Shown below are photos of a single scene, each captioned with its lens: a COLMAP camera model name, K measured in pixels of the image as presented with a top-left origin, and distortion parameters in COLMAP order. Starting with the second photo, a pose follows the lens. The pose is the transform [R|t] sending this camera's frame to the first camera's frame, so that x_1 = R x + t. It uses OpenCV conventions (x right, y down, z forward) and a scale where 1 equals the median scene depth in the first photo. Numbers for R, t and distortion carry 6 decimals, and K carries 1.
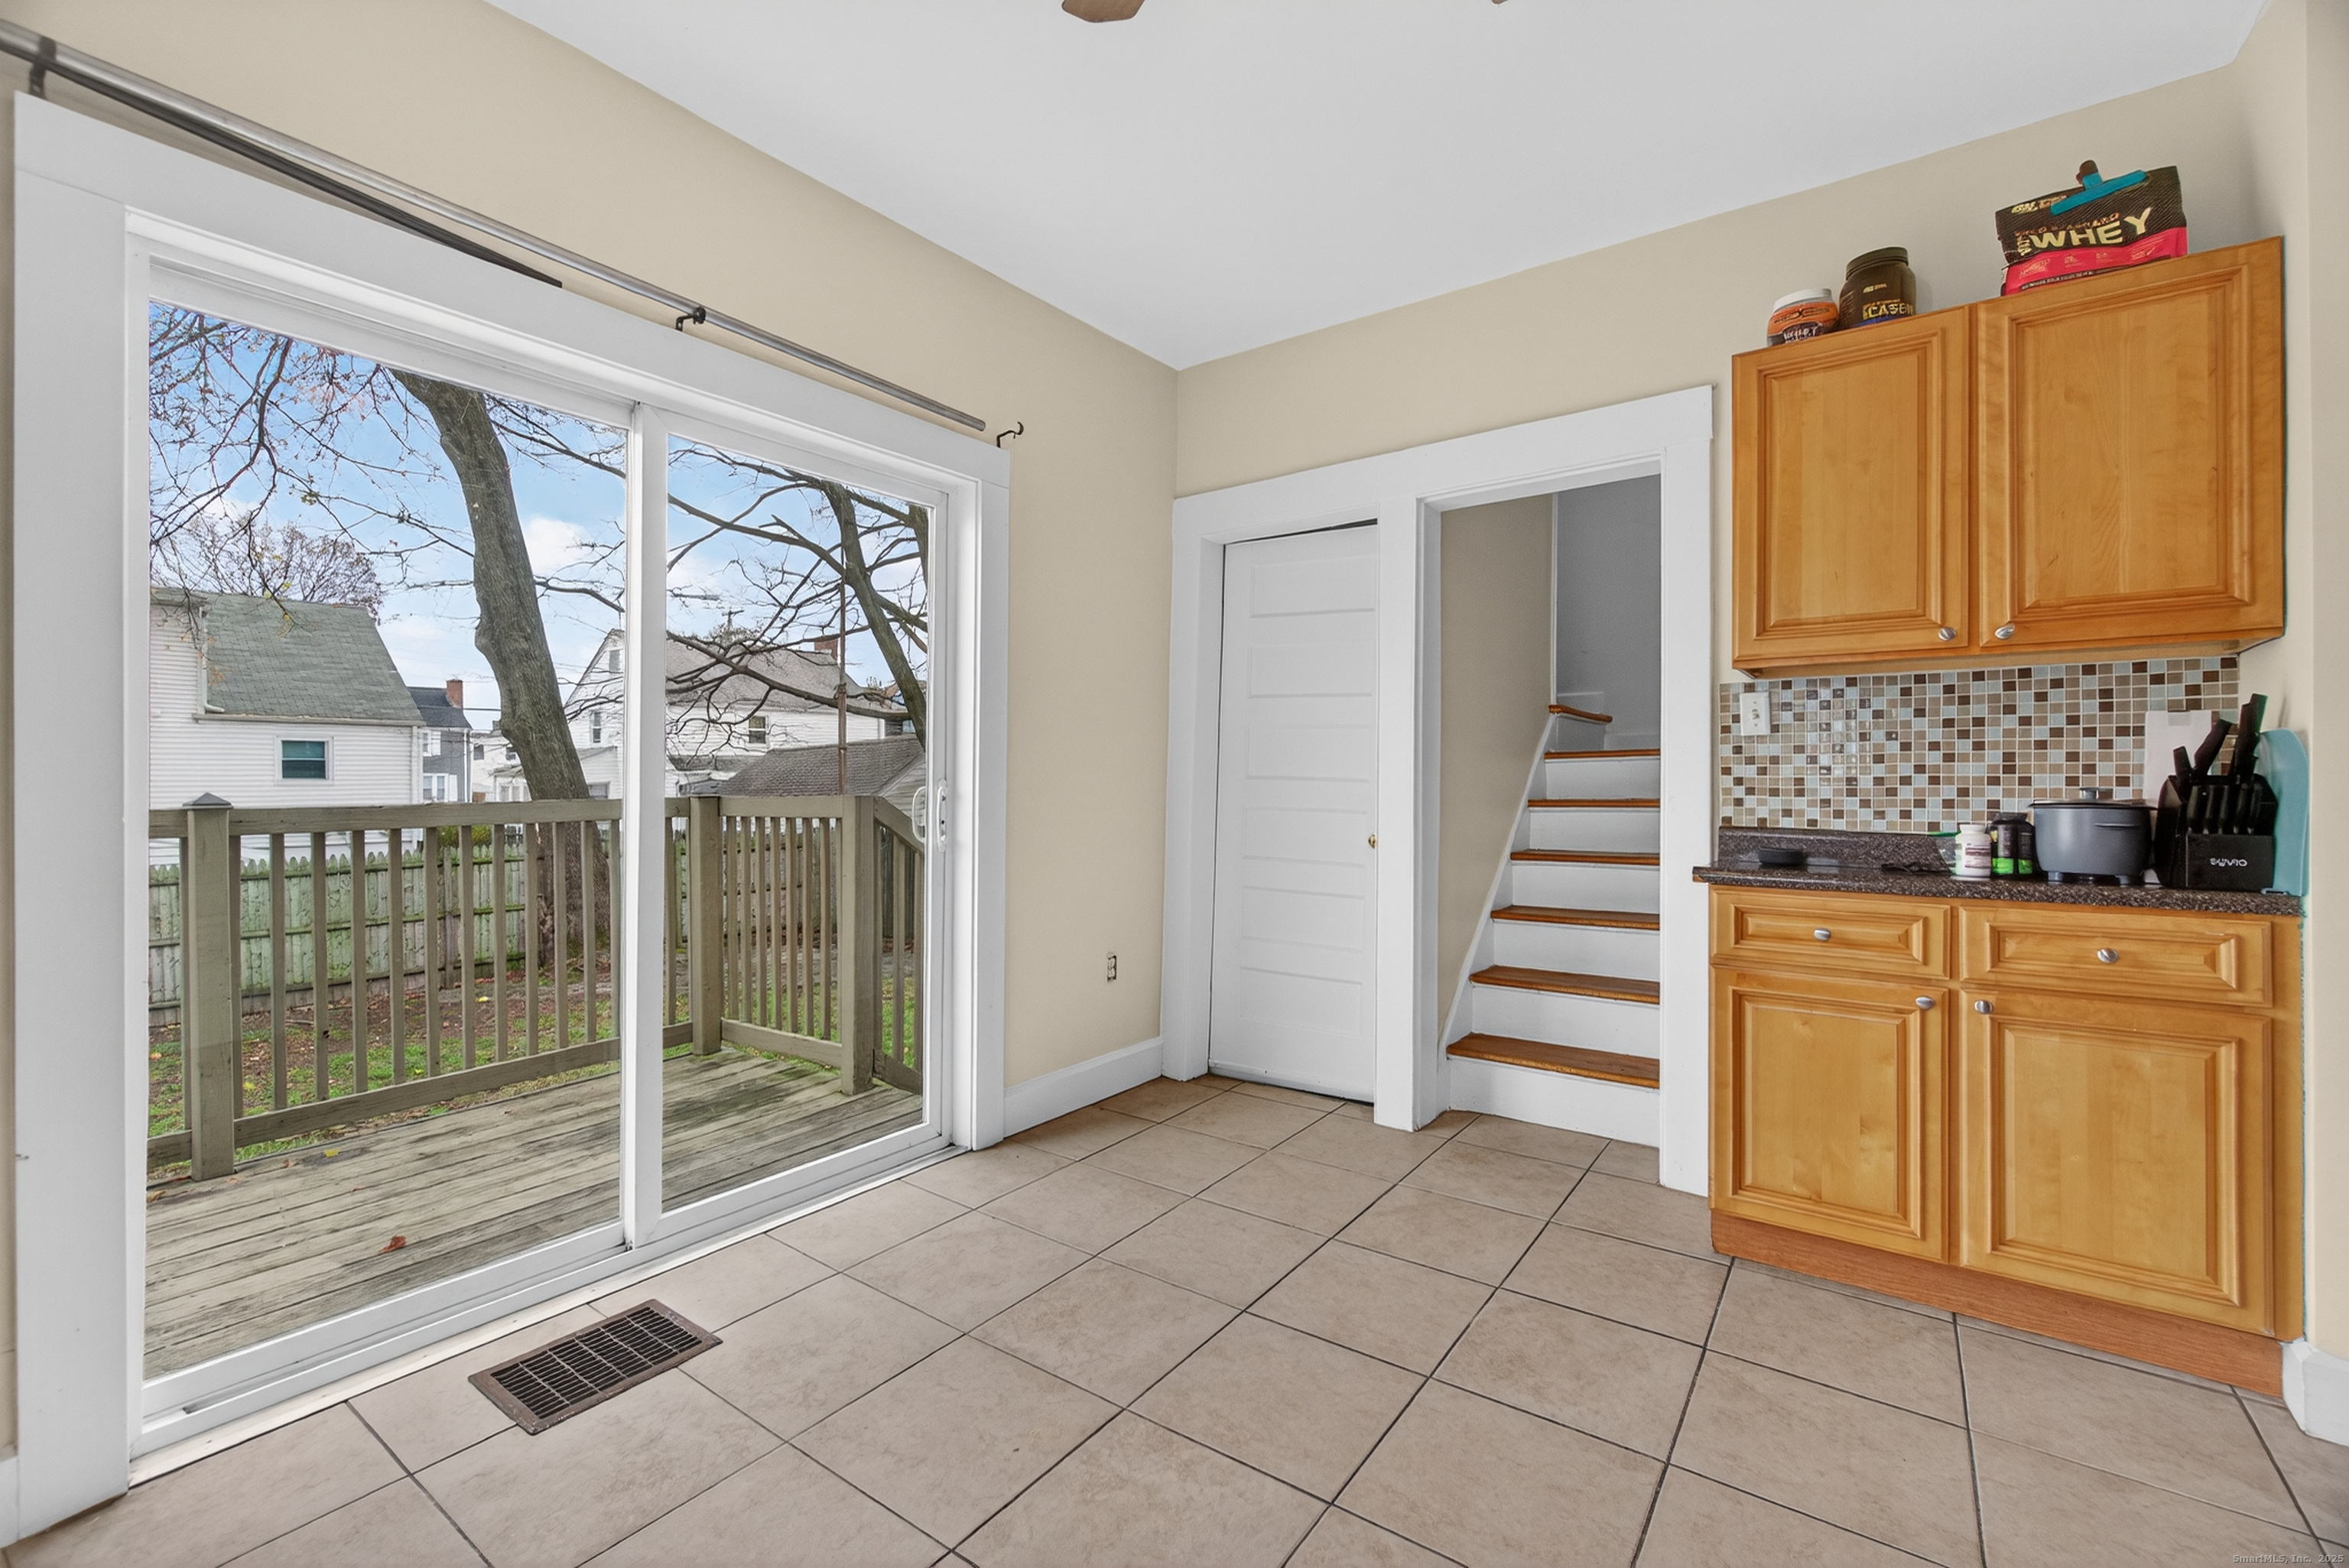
lens RADIAL K [[1007.0, 0, 1171.5], [0, 1007.0, 775.9], [0, 0, 1]] dist [0.001293, 0.000459]
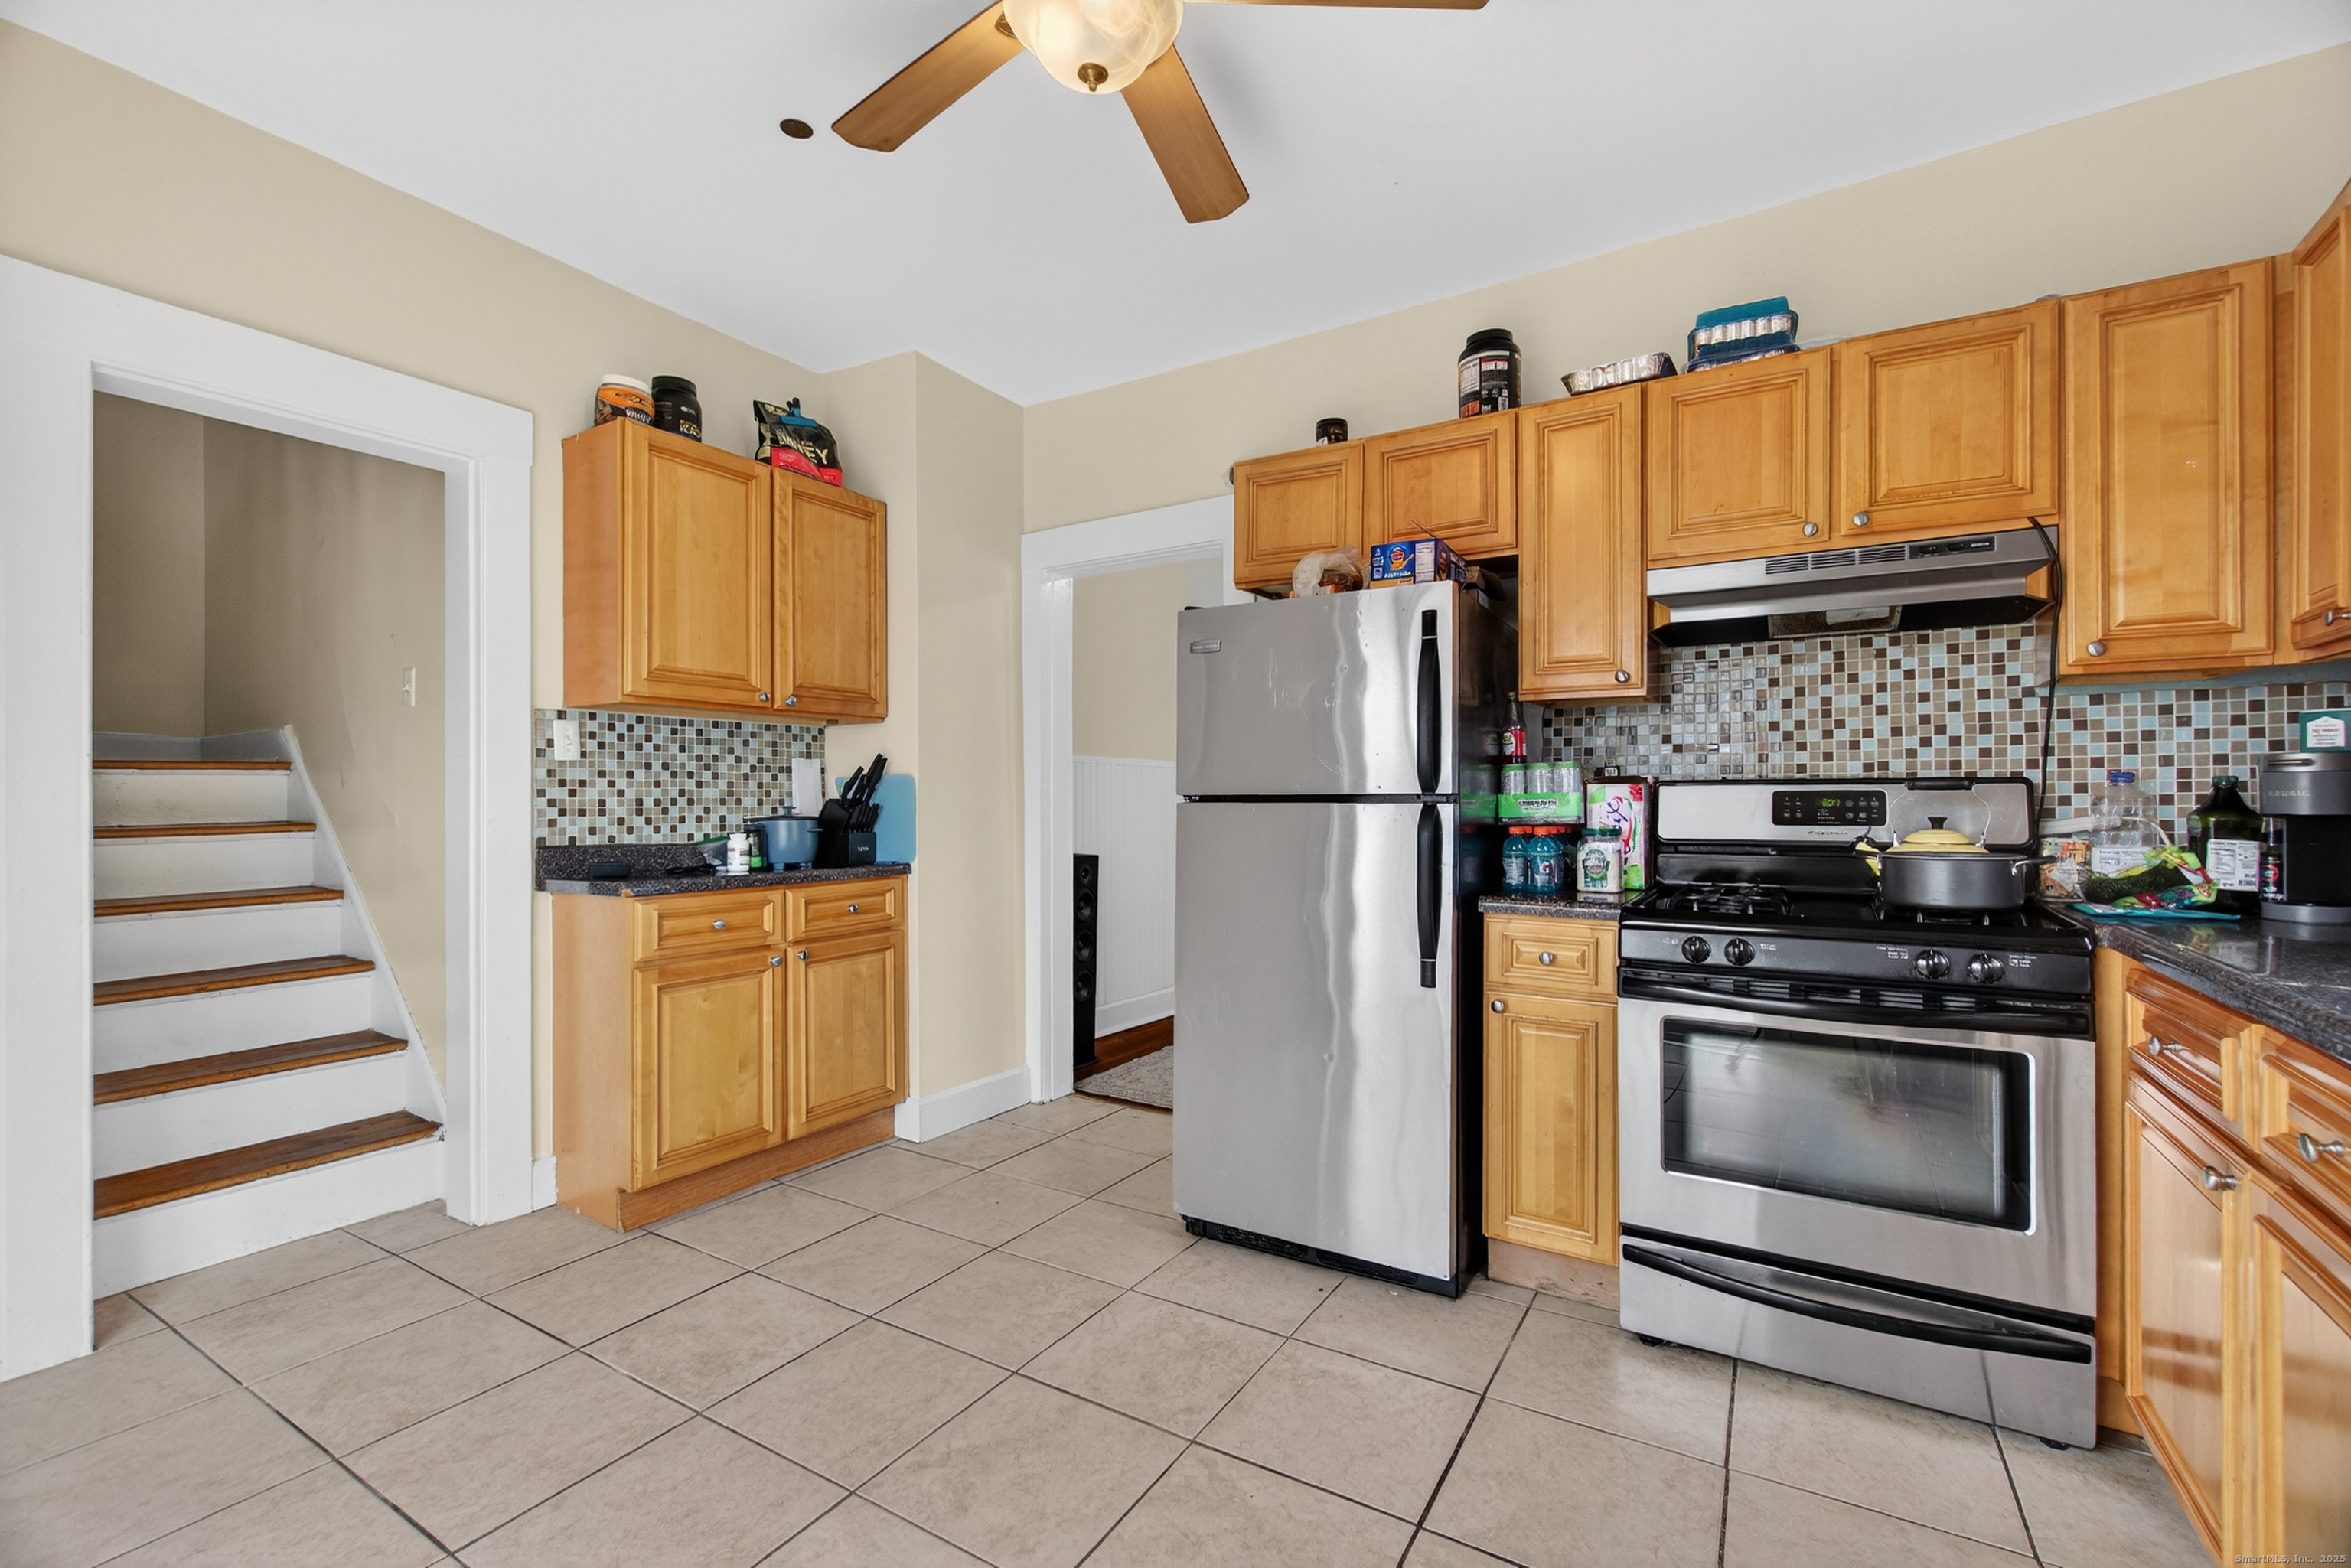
lens RADIAL K [[1013.9, 0, 1168.3], [0, 1013.9, 797.6], [0, 0, 1]] dist [-0.003276, -0.000339]
pose [[-0.075978, -0.000351, 0.997109, -0.596348], [-0.005987, 0.999982, -0.000104, -0.004432], [-0.997092, -0.005978, -0.075979, 0.488423]]
